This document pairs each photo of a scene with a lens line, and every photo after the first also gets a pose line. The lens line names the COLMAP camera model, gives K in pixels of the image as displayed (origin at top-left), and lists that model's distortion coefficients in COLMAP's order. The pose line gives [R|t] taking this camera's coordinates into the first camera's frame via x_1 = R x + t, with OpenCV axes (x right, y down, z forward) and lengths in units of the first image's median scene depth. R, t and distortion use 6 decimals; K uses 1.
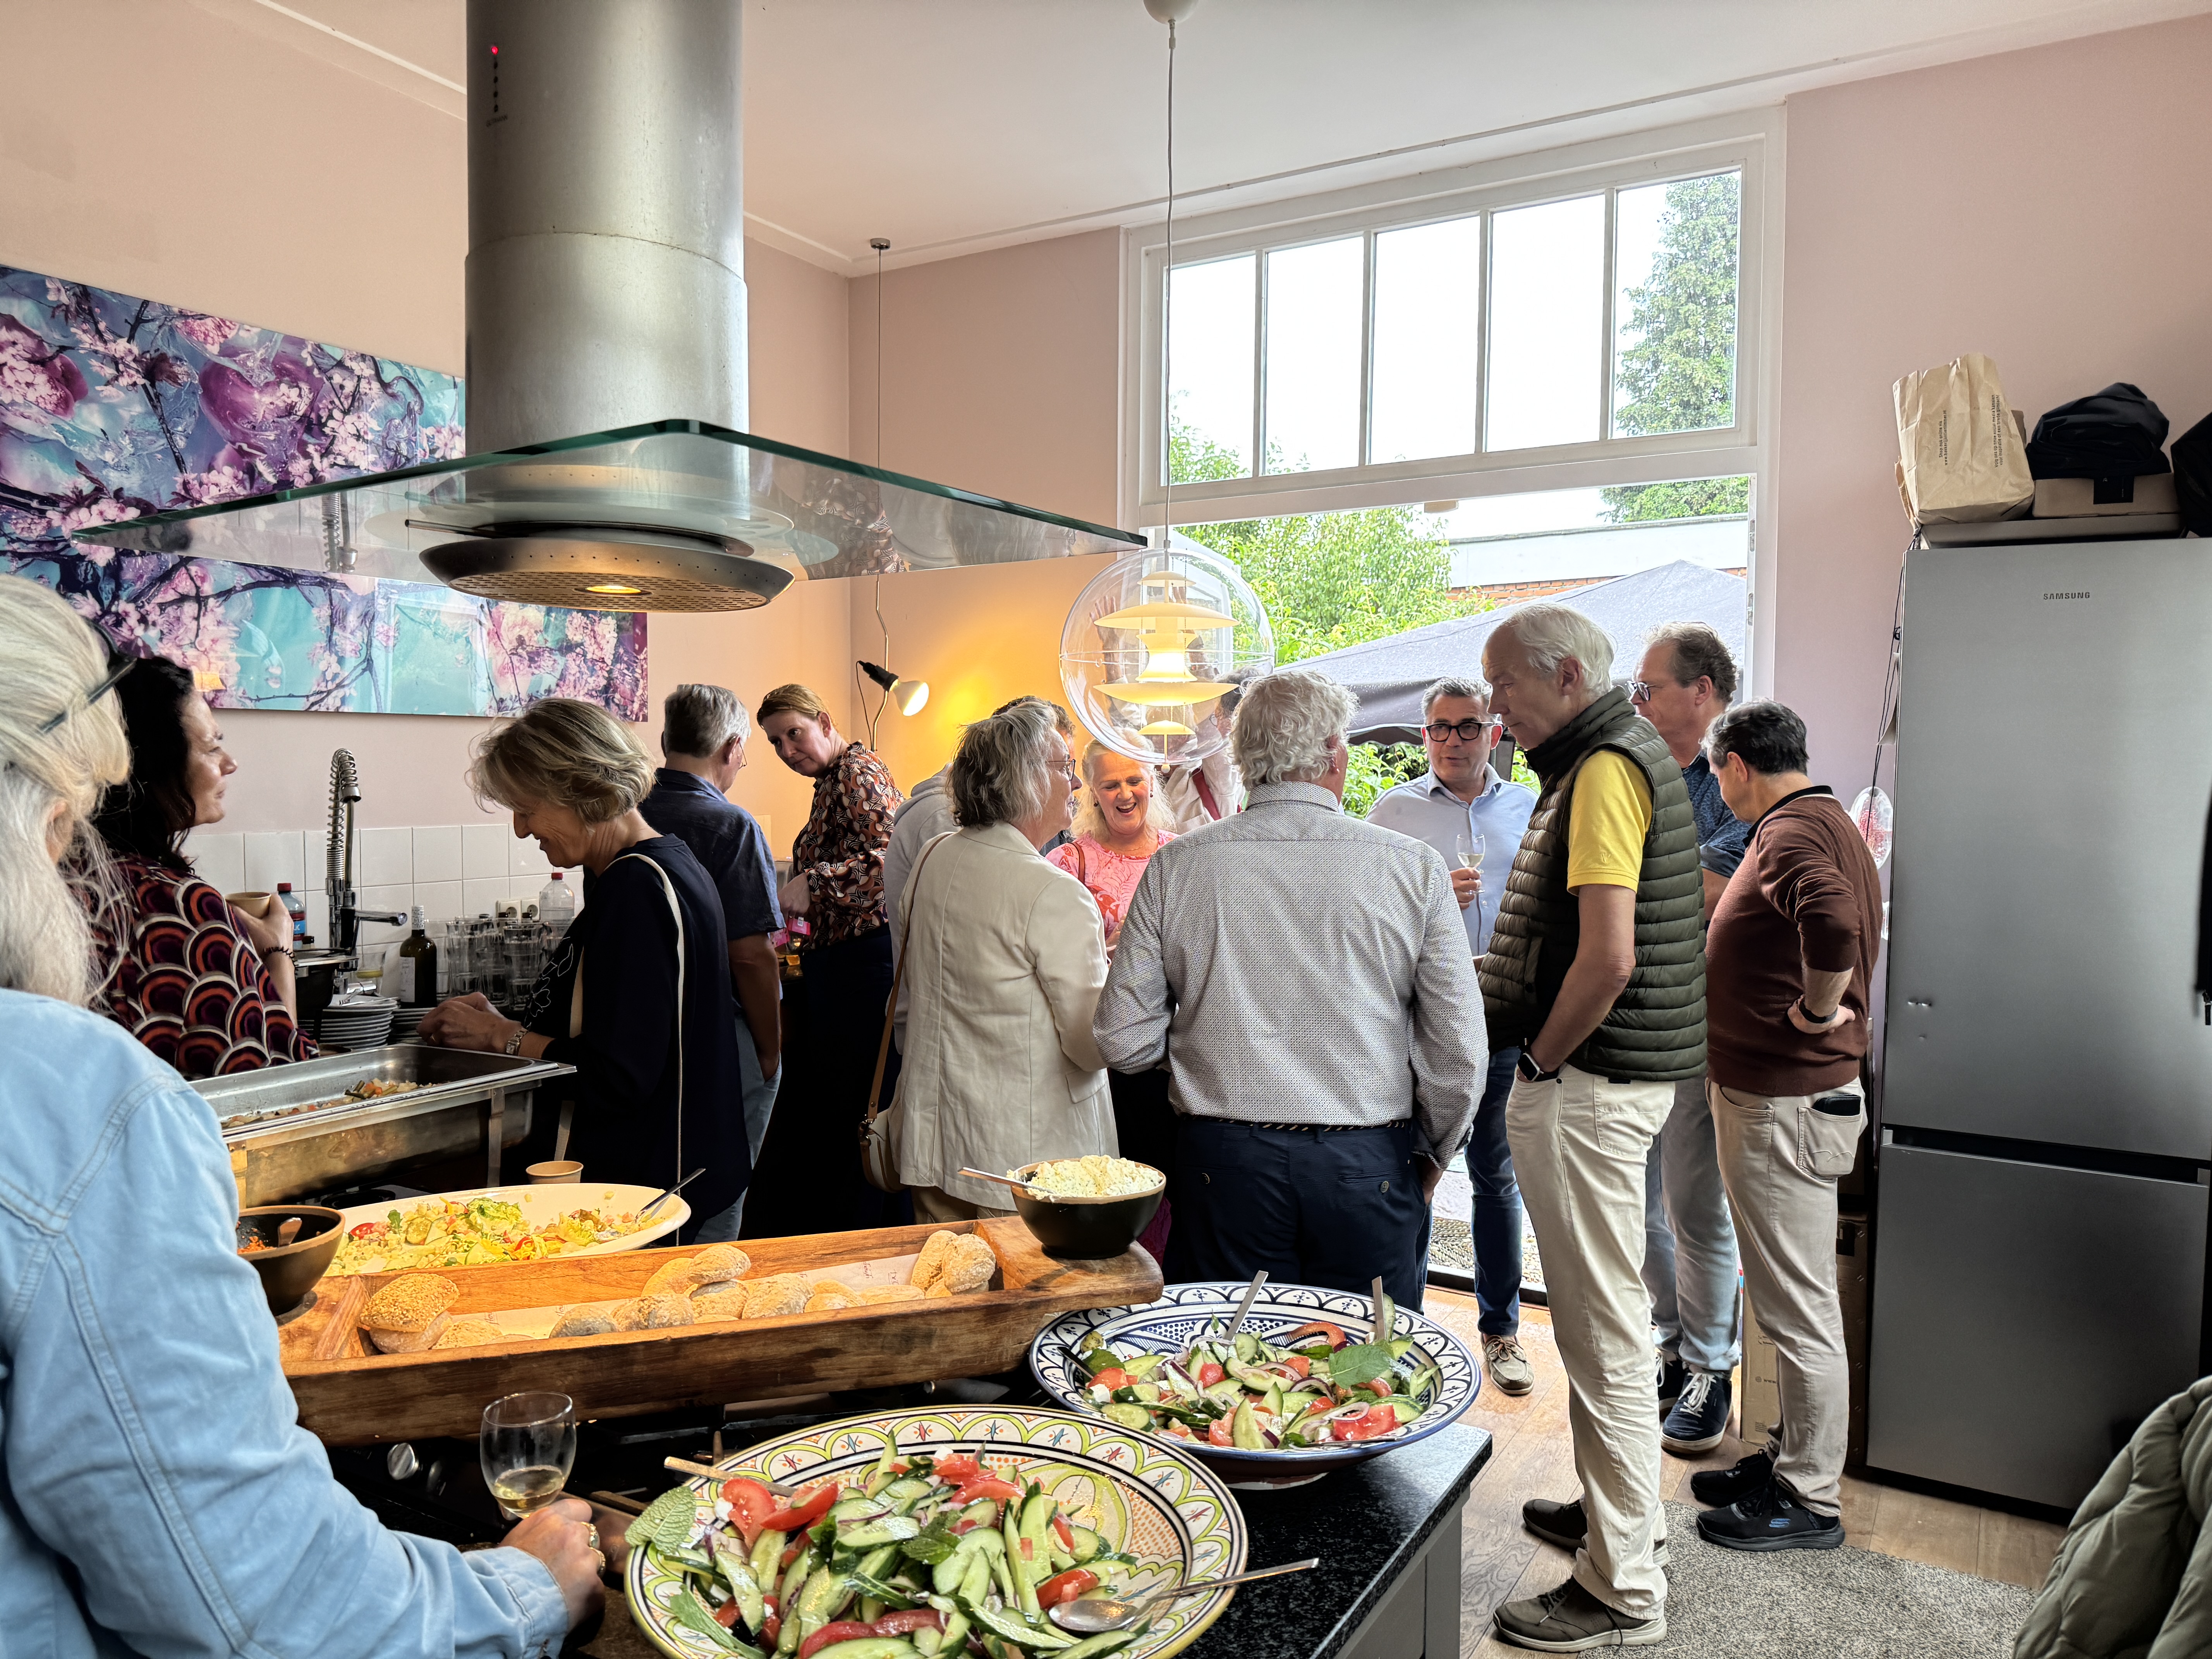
lens RADIAL K [[1585.9, 0, 1094.0], [0, 1585.9, 824.0], [0, 0, 1]] dist [0.112934, -0.200455]
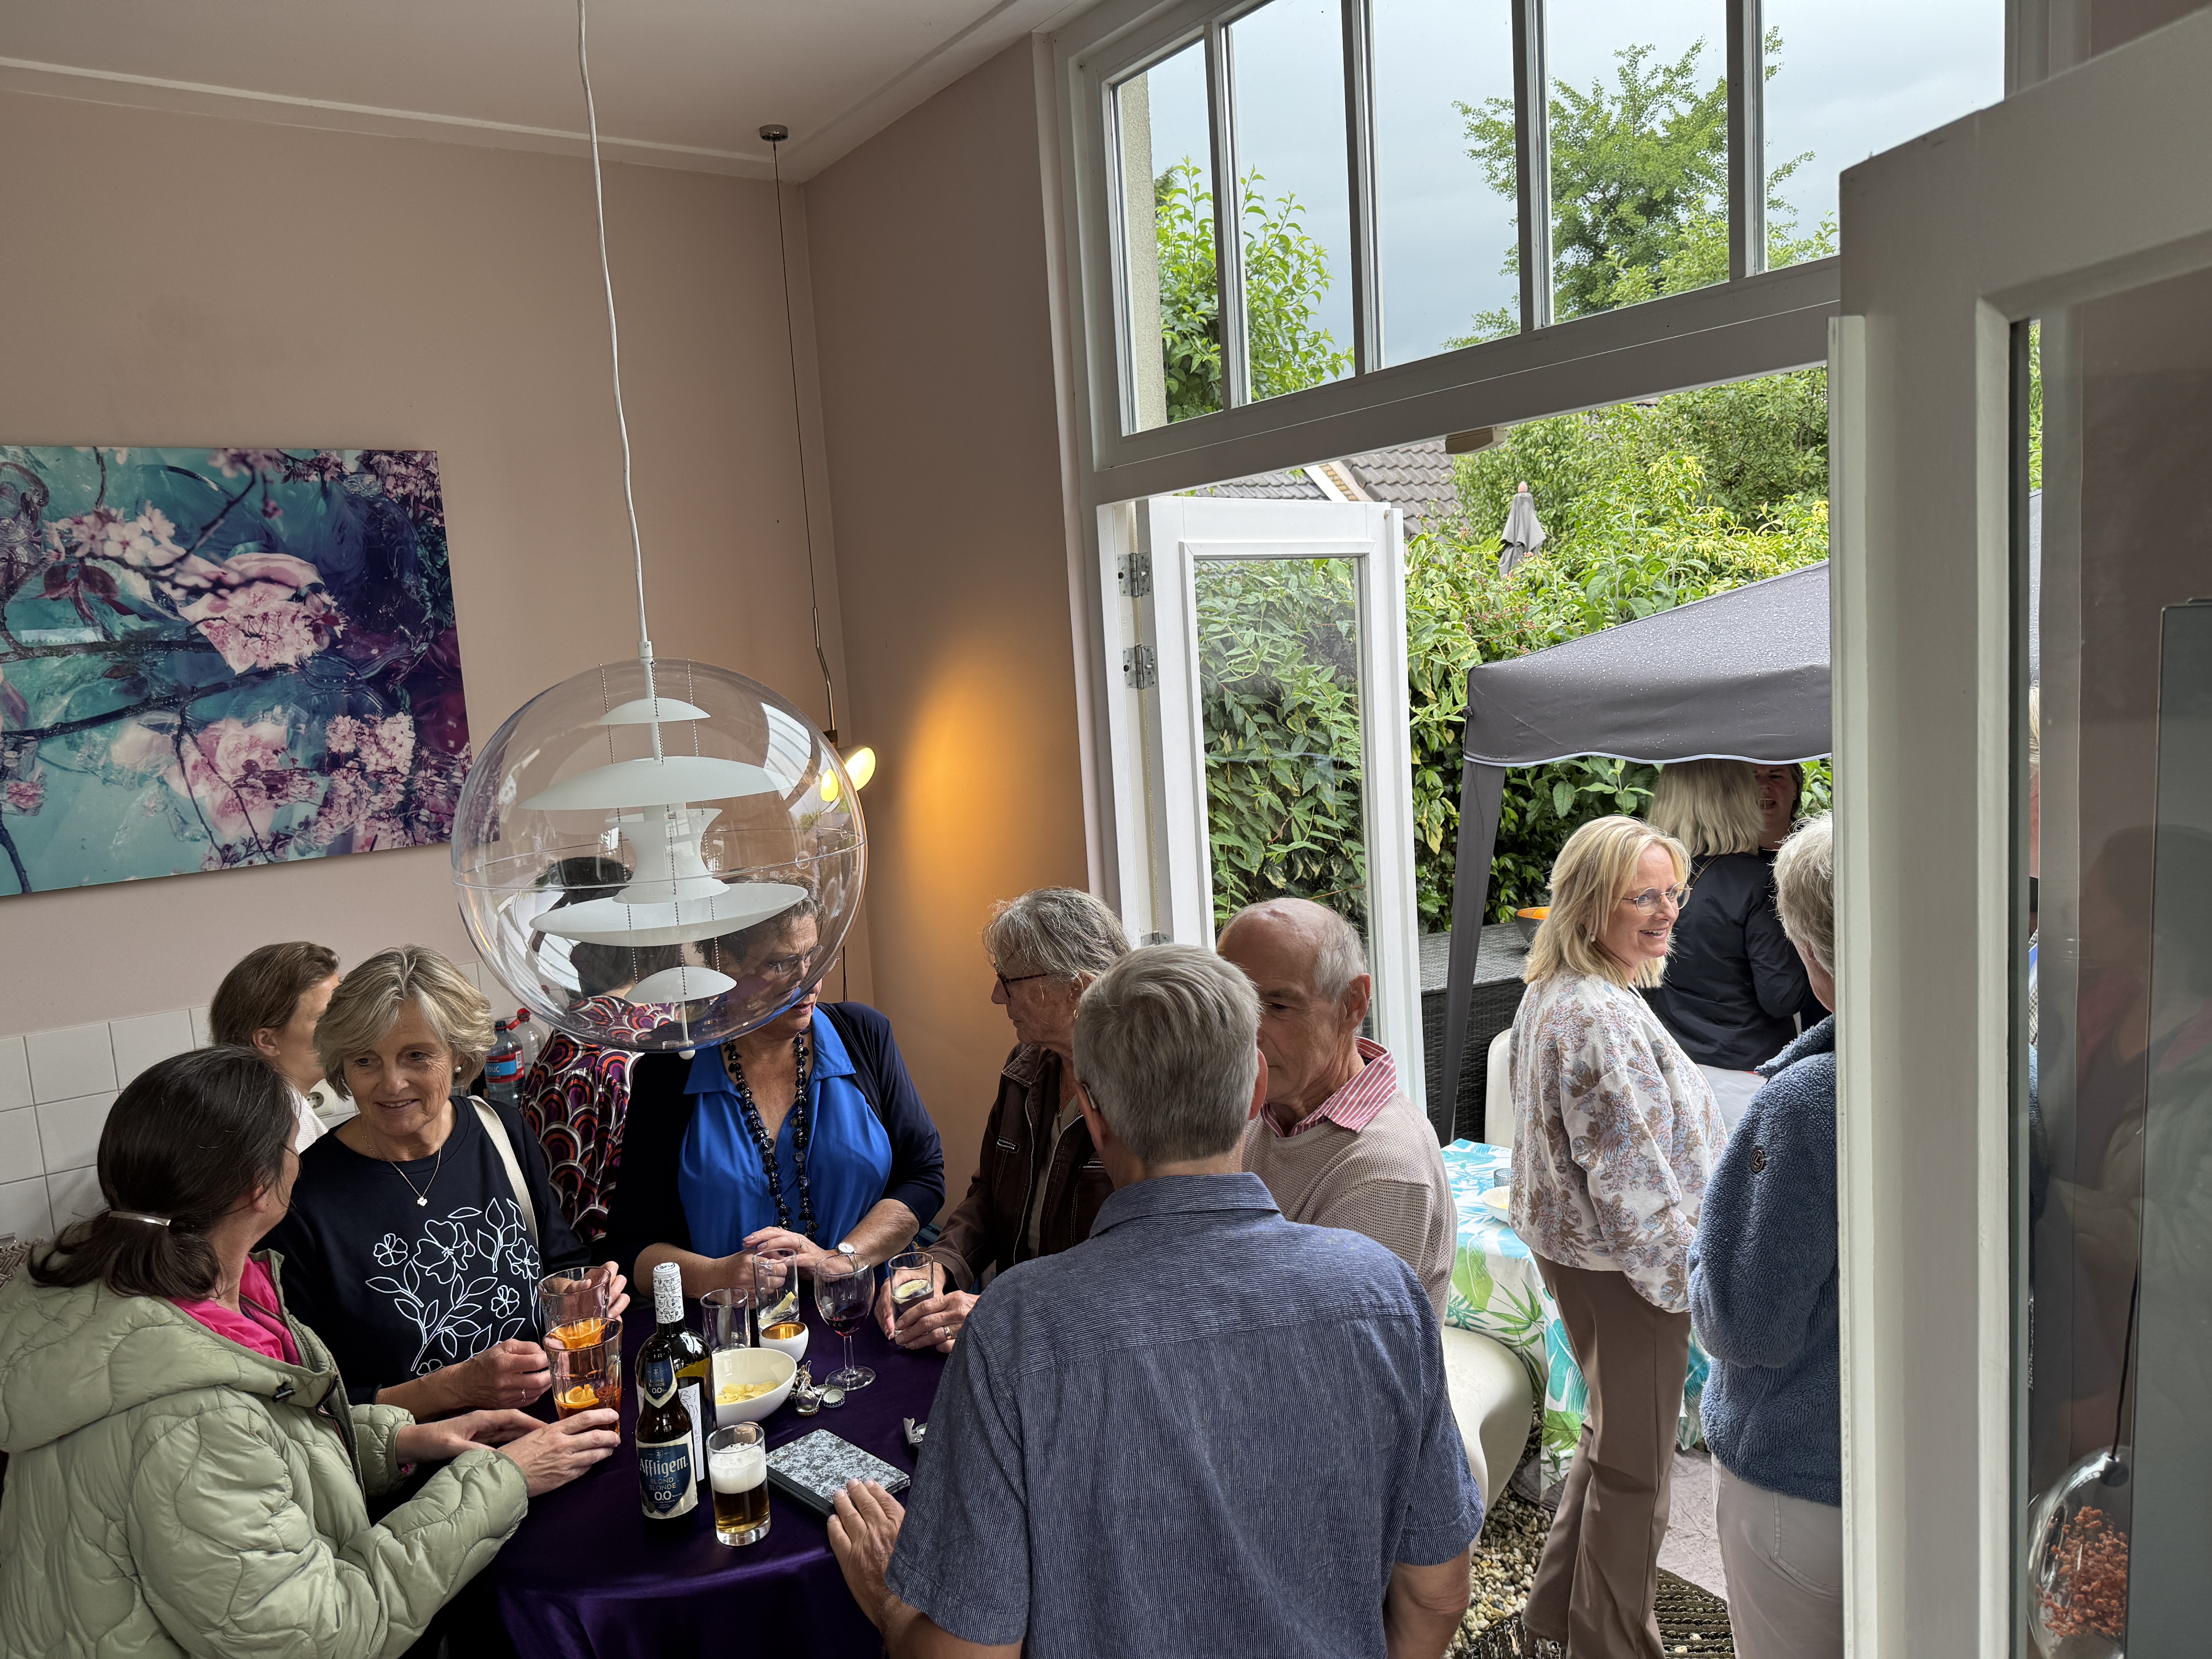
lens RADIAL K [[1585.9, 0, 1094.0], [0, 1585.9, 824.0], [0, 0, 1]] dist [0.112934, -0.200455]
pose [[0.907080, -0.019692, -0.420497, 0.333516], [0.059159, 0.994955, 0.081020, -0.122431], [0.416780, -0.098368, 0.903669, 0.447831]]
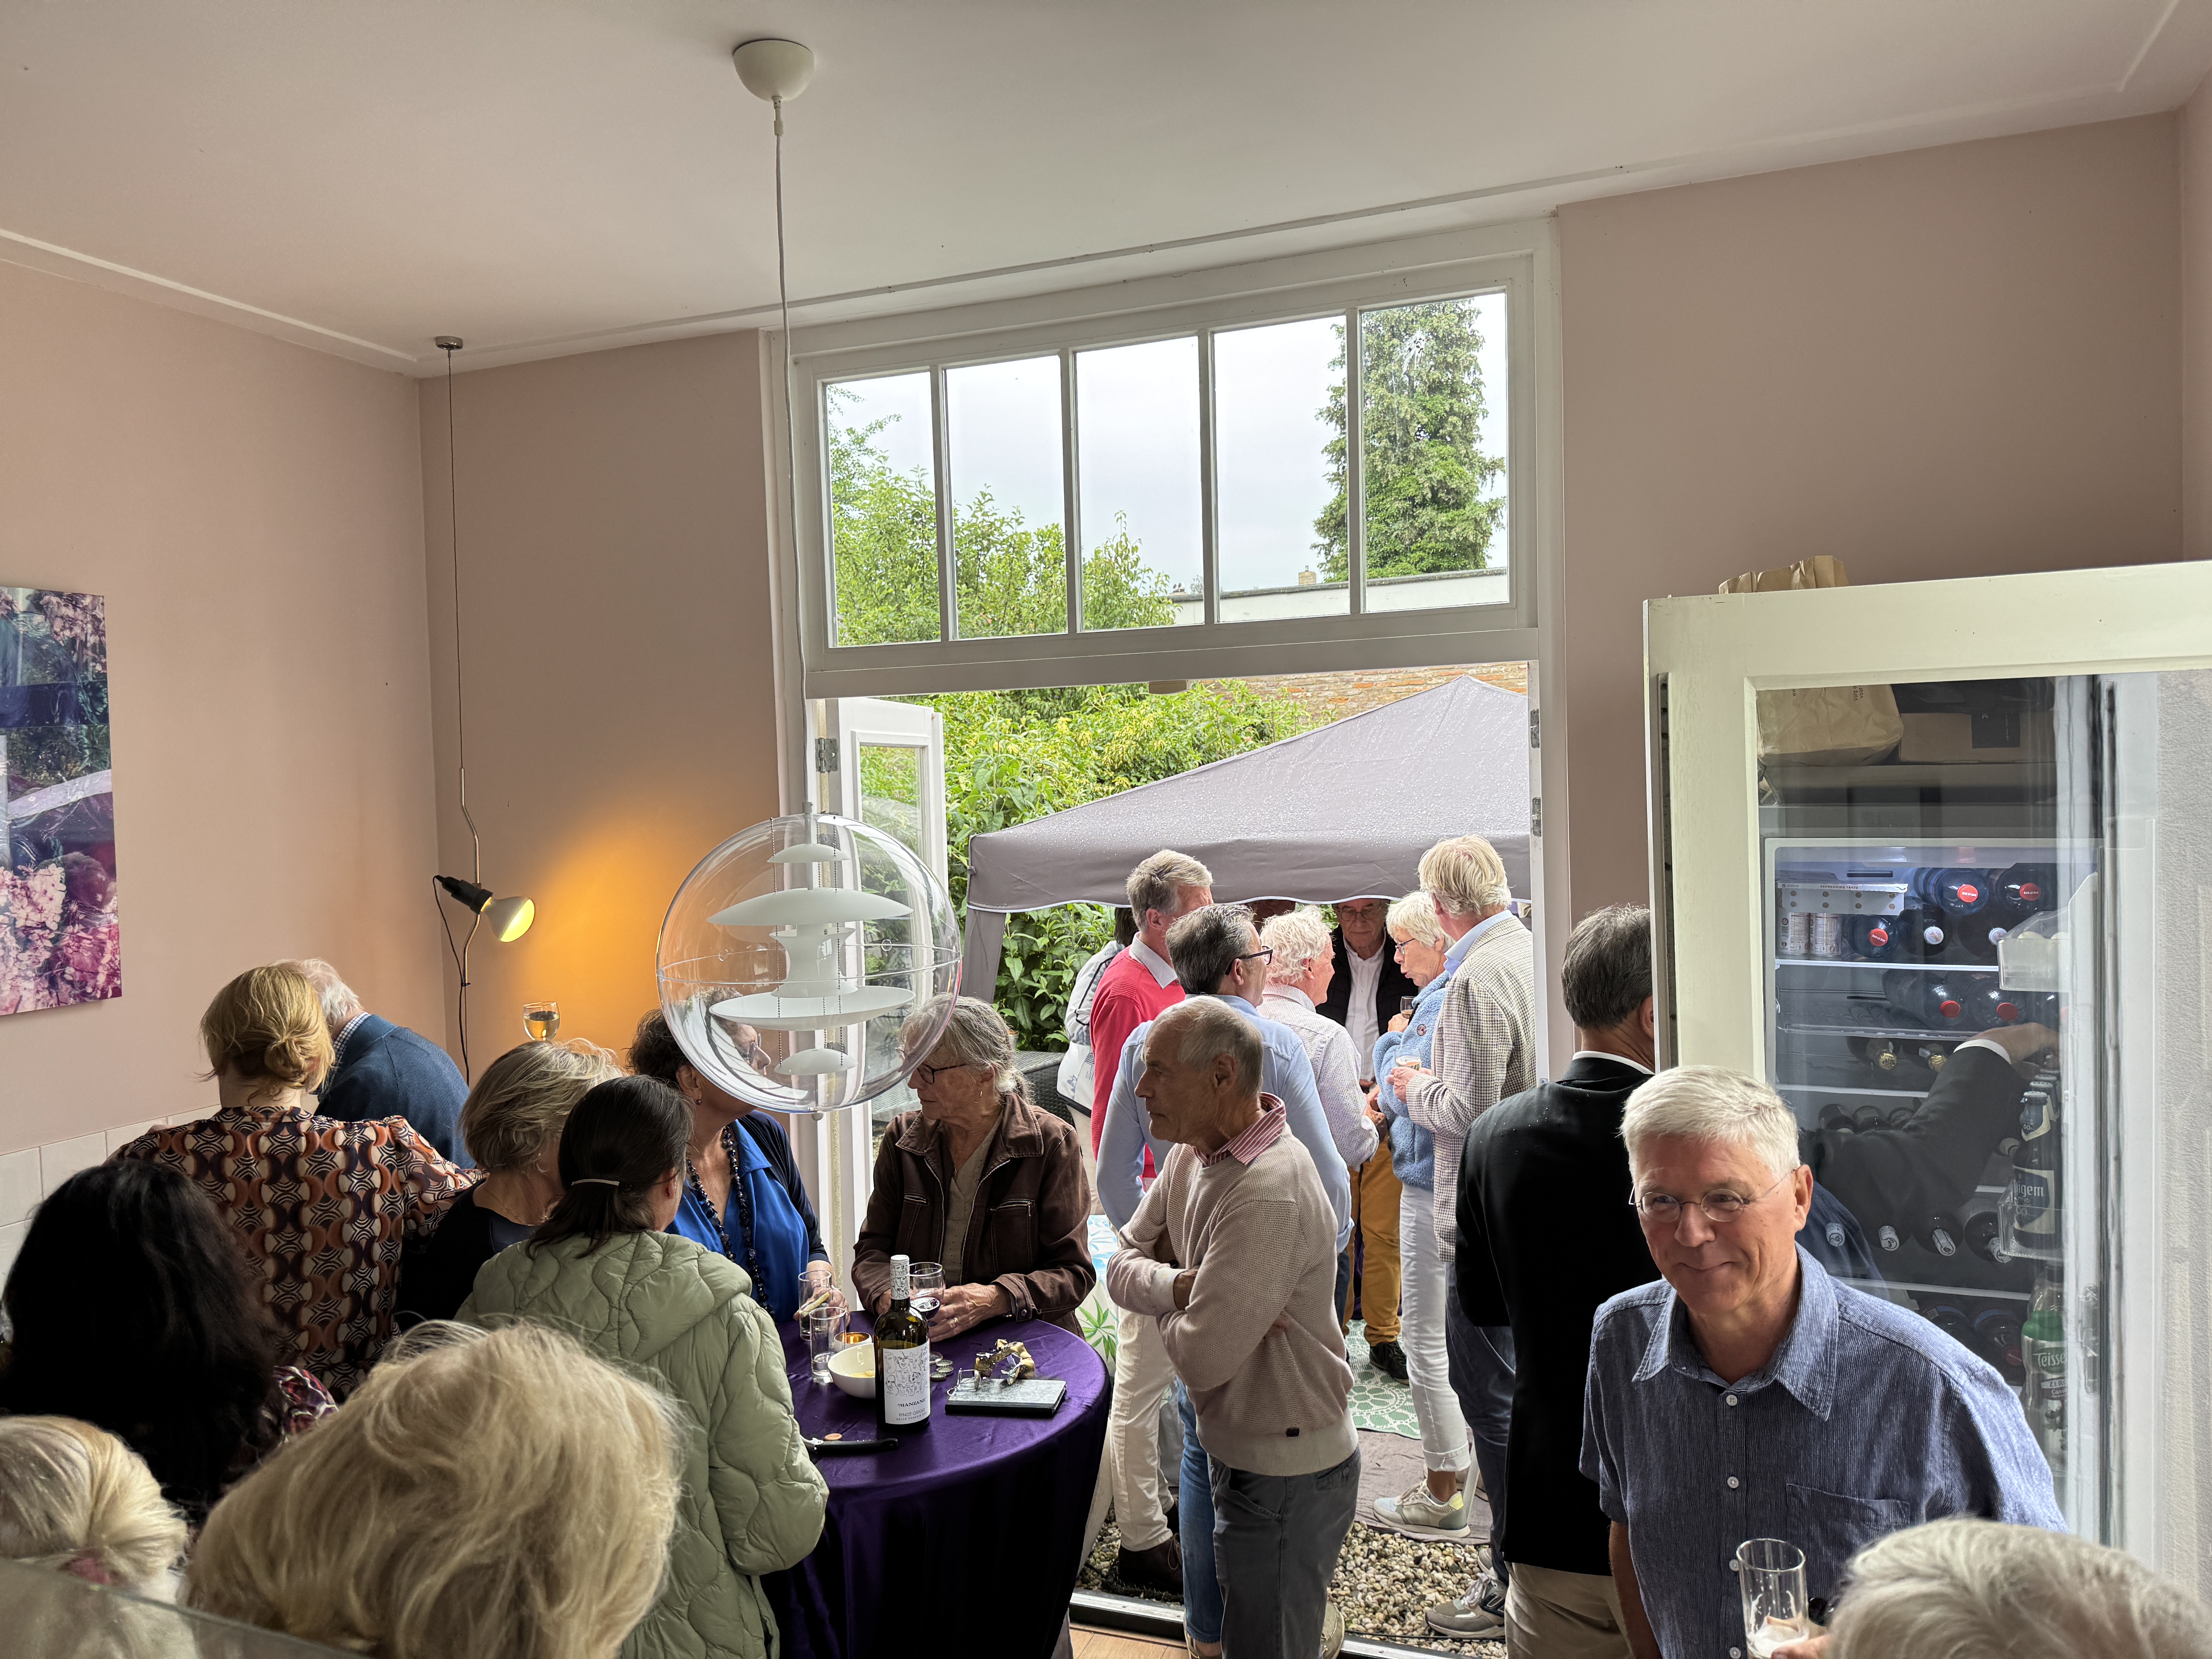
lens RADIAL K [[1573.6, 0, 1098.4], [0, 1573.6, 826.2], [0, 0, 1]] dist [0.100735, -0.119715]
pose [[0.985637, -0.041956, 0.163582, 0.047051], [0.042324, 0.999103, 0.001235, -0.131035], [-0.163487, 0.005706, 0.986529, 0.211678]]
